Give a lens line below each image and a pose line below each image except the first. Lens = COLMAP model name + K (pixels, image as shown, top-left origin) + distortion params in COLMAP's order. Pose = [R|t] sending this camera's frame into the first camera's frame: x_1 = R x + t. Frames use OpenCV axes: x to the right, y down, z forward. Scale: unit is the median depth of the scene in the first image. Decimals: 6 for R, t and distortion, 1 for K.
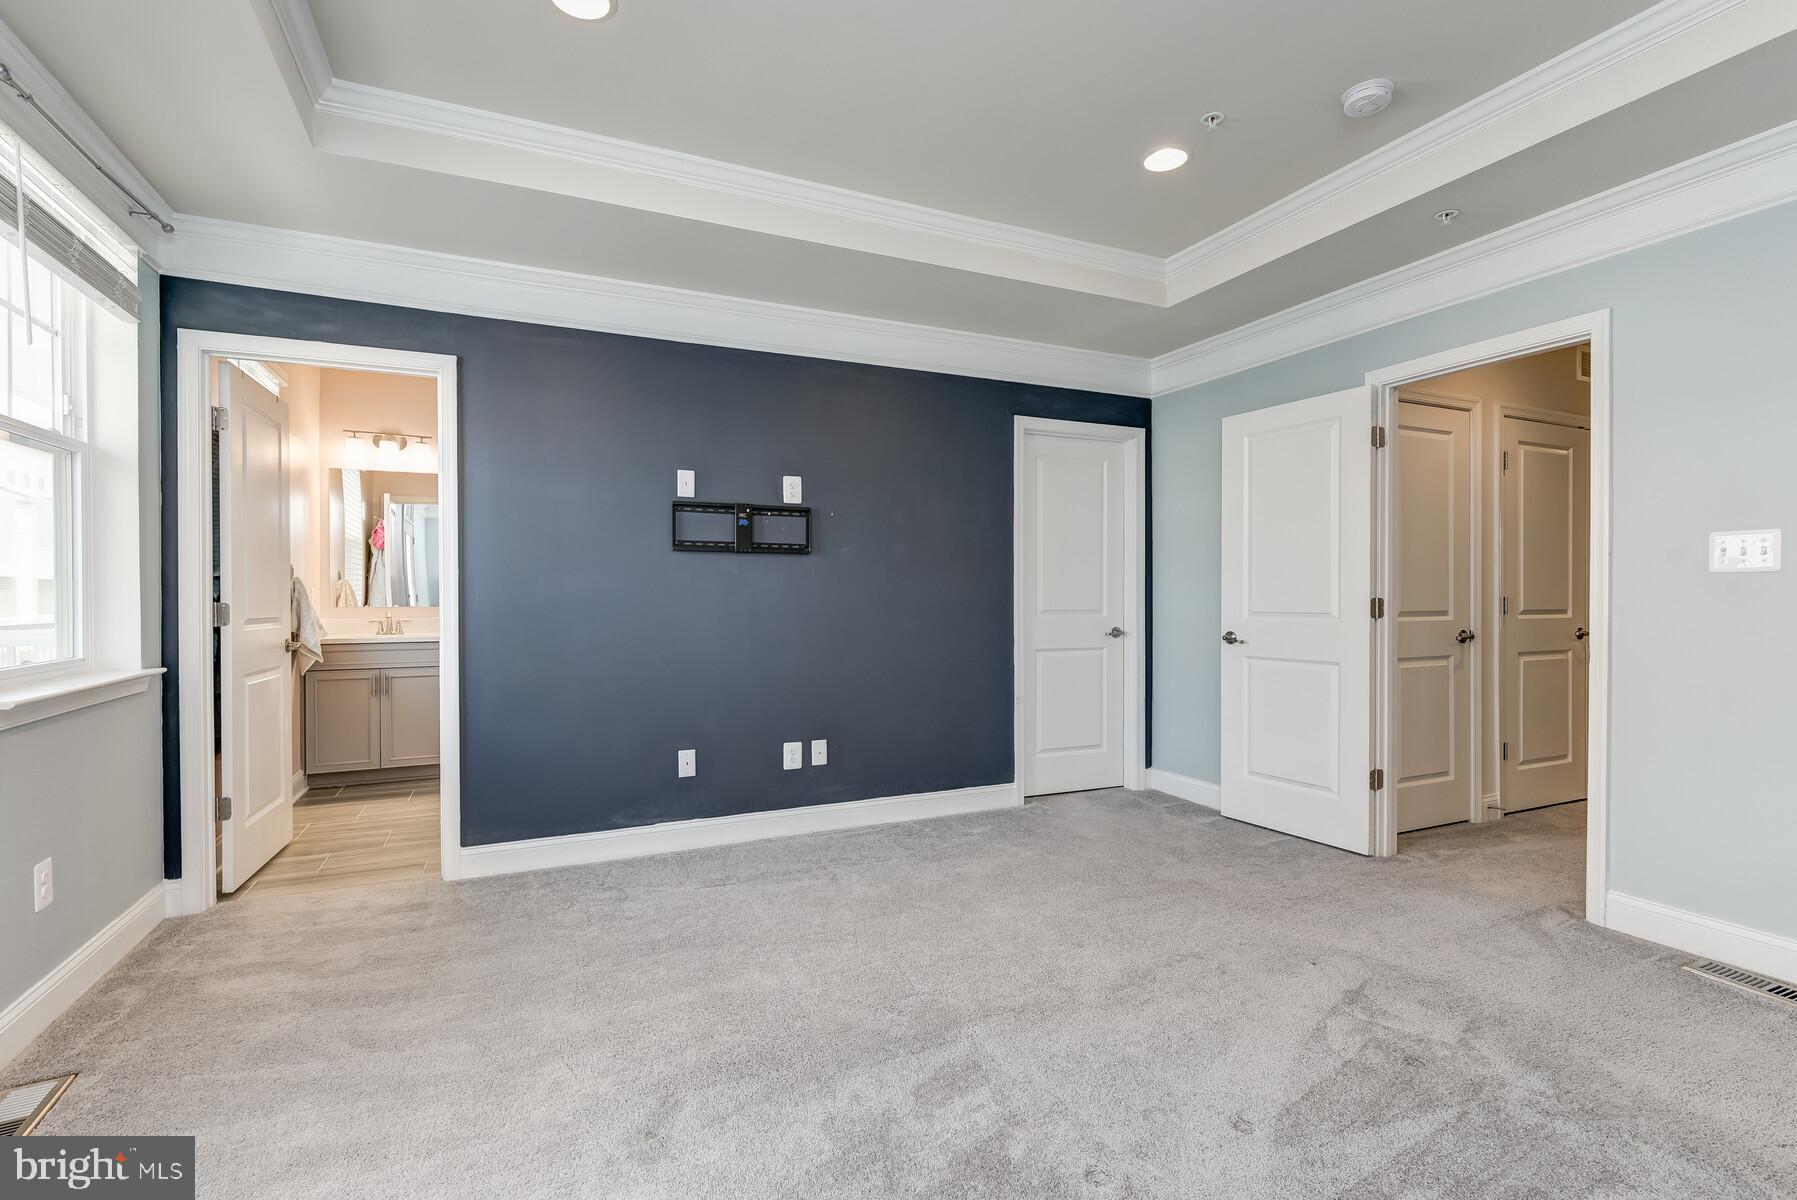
lens RADIAL K [[815.5, 0, 886.7], [0, 815.5, 601.9], [0, 0, 1]] dist [0.009945, -0.006366]
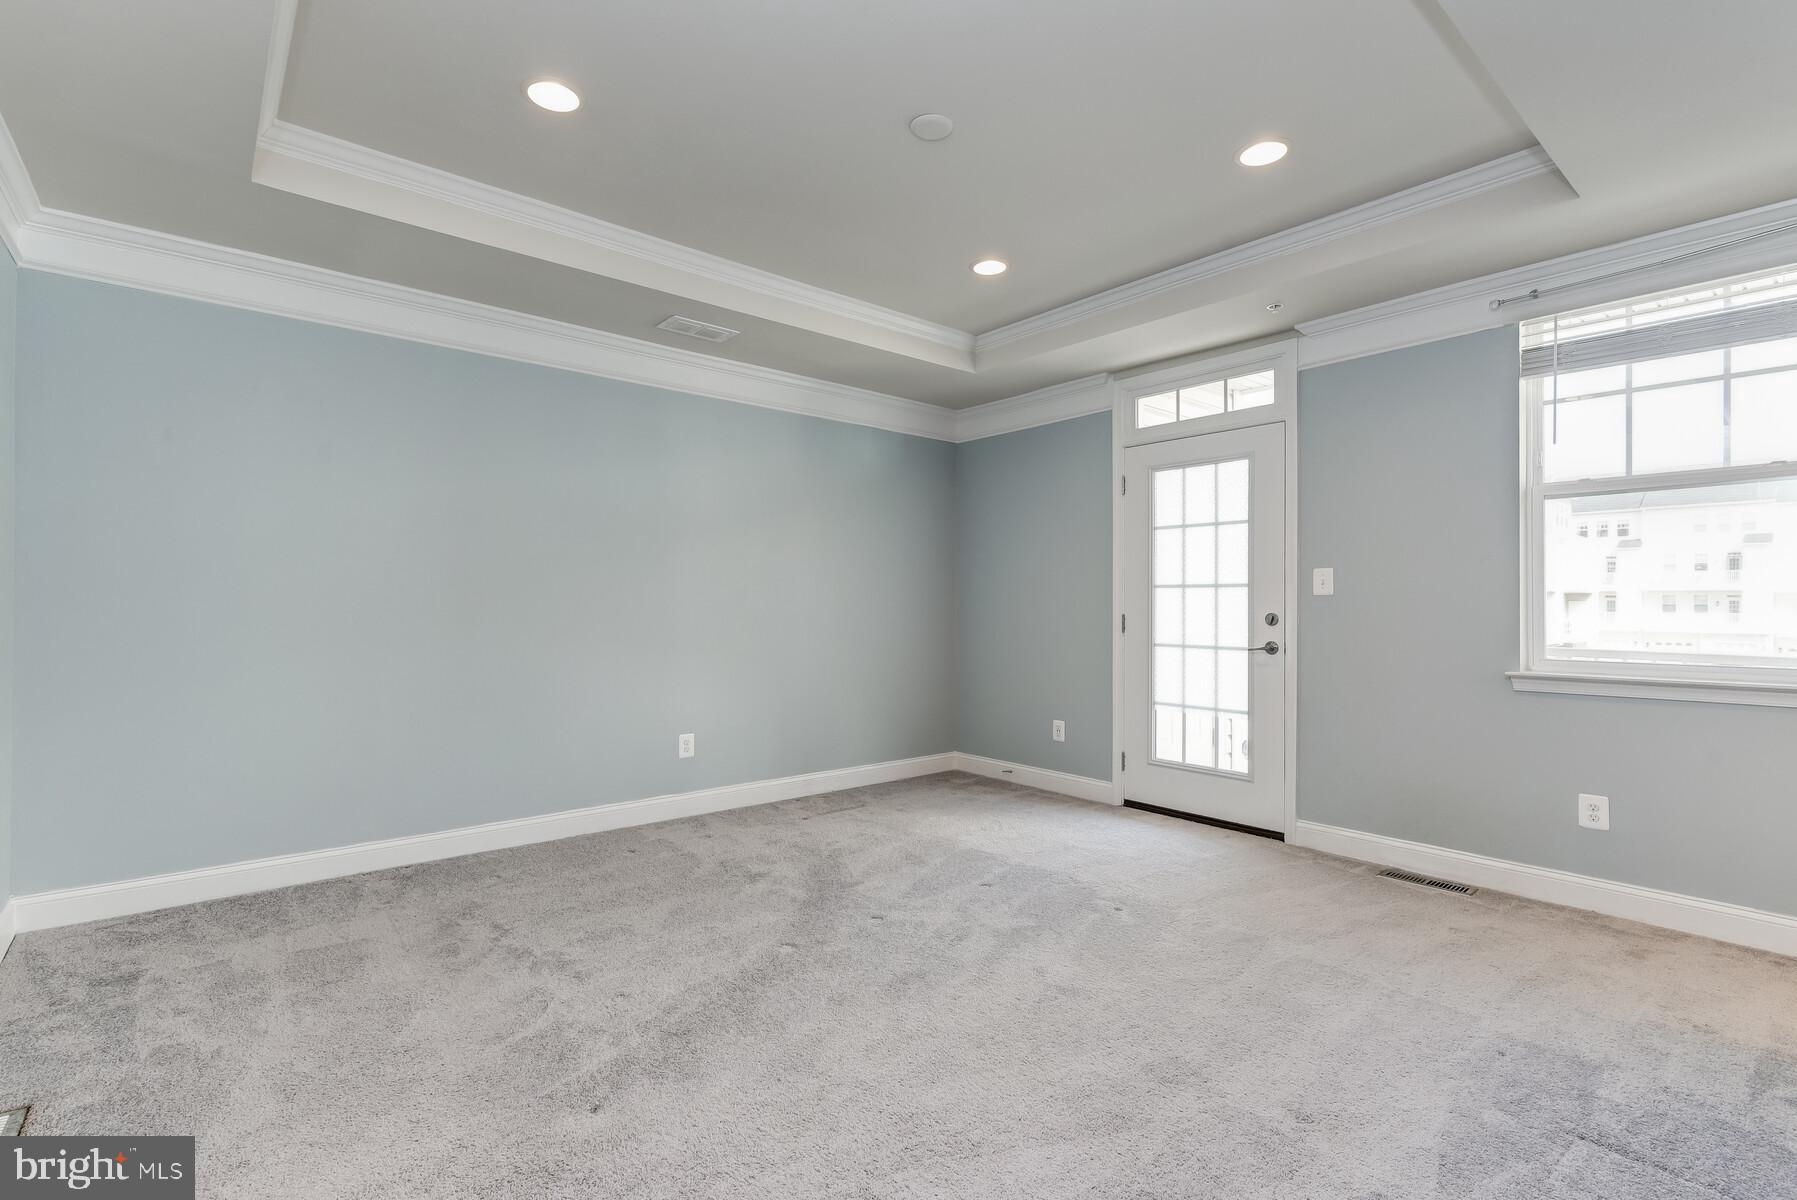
lens RADIAL K [[815.5, 0, 898.0], [0, 815.5, 610.6], [0, 0, 1]] dist [0.009945, -0.006366]
pose [[-0.959042, -0.002211, -0.283257, 0.314647], [-0.007190, 0.999837, 0.016538, -0.011508], [0.283174, 0.017897, -0.958902, 1.161945]]
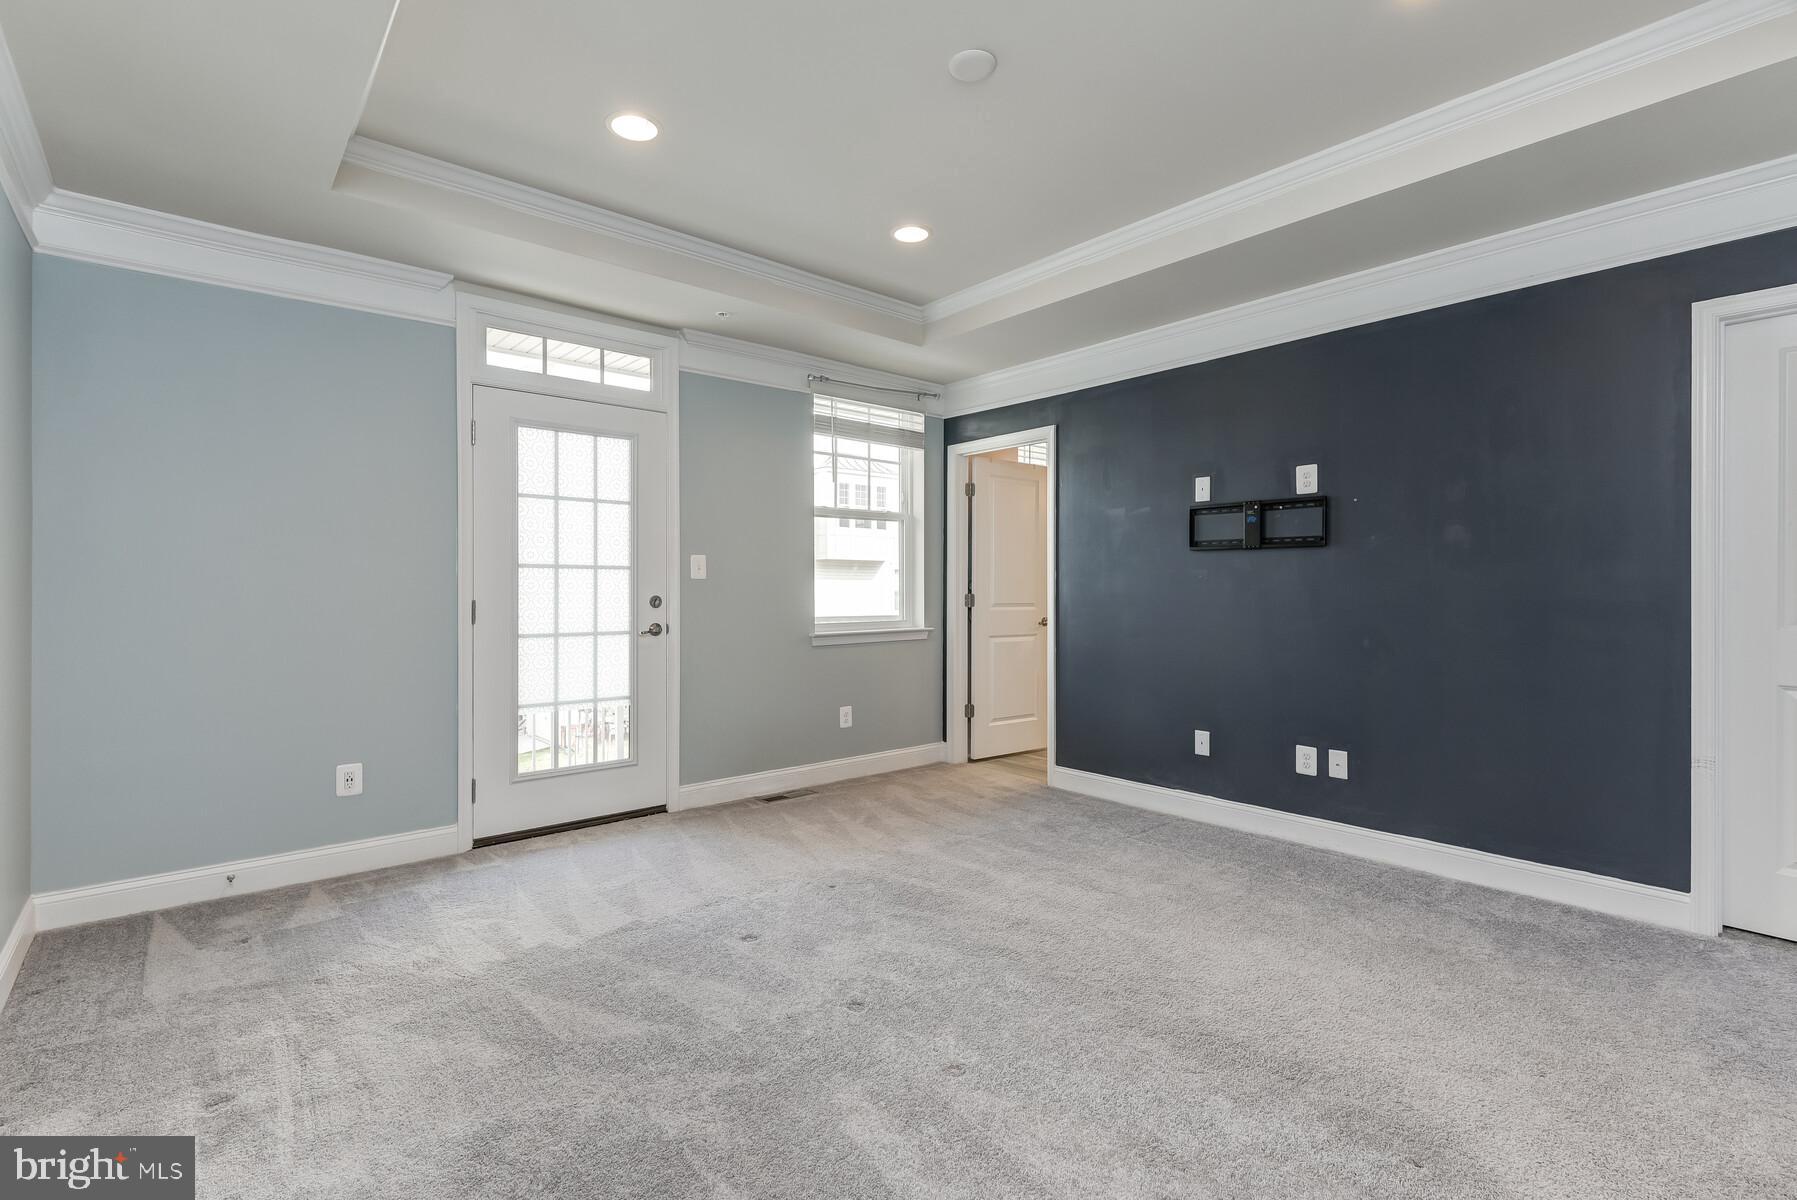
lens RADIAL K [[815.5, 0, 883.8], [0, 815.5, 591.3], [0, 0, 1]] dist [0.009945, -0.006366]
pose [[0.270486, 0.002406, -0.962721, 0.683943], [-0.009153, 0.999958, -0.000073, -0.002855], [0.962680, 0.008832, 0.270497, 0.278631]]
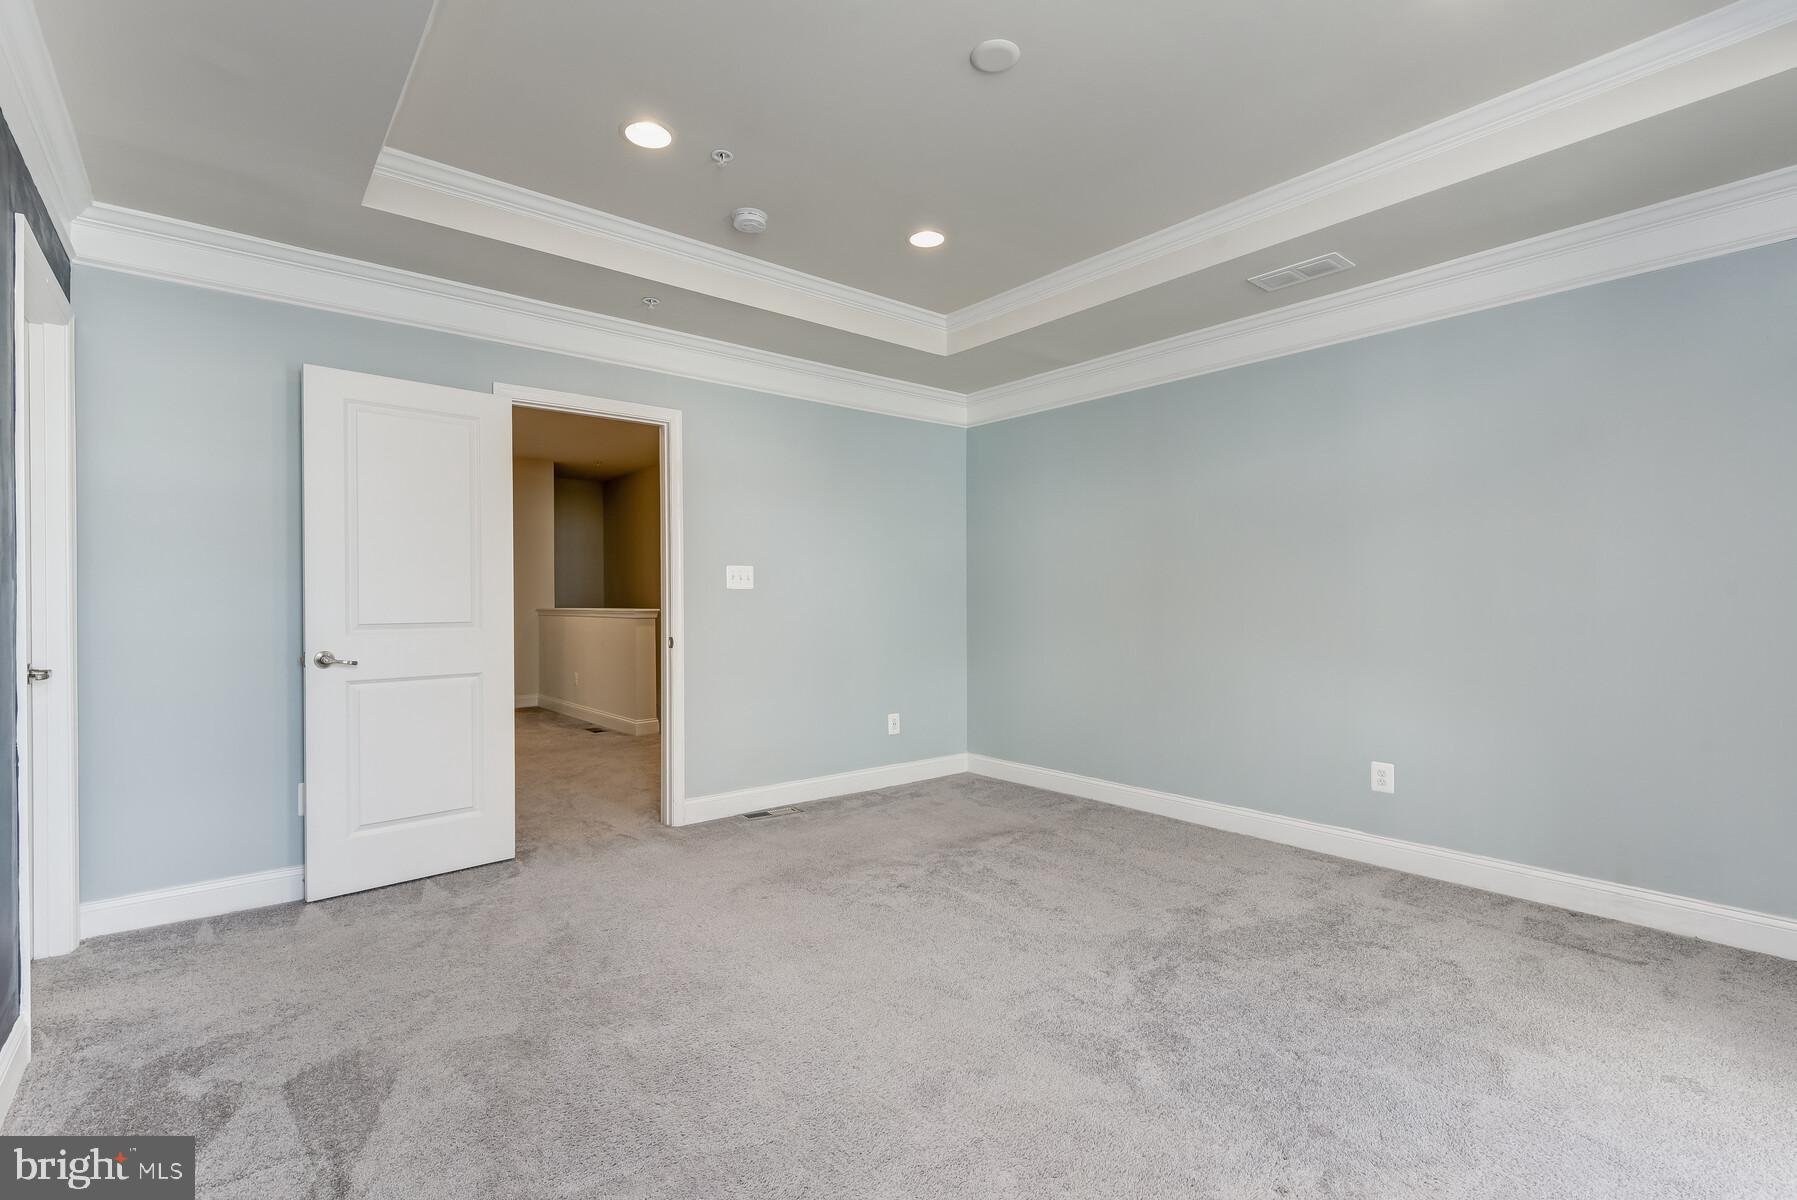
lens RADIAL K [[815.5, 0, 882.4], [0, 815.5, 604.5], [0, 0, 1]] dist [0.009945, -0.006366]
pose [[-0.261879, -0.000115, 0.965101, -0.474011], [0.013201, 0.999906, 0.003701, -0.003913], [-0.965010, 0.013710, -0.261853, 0.748582]]
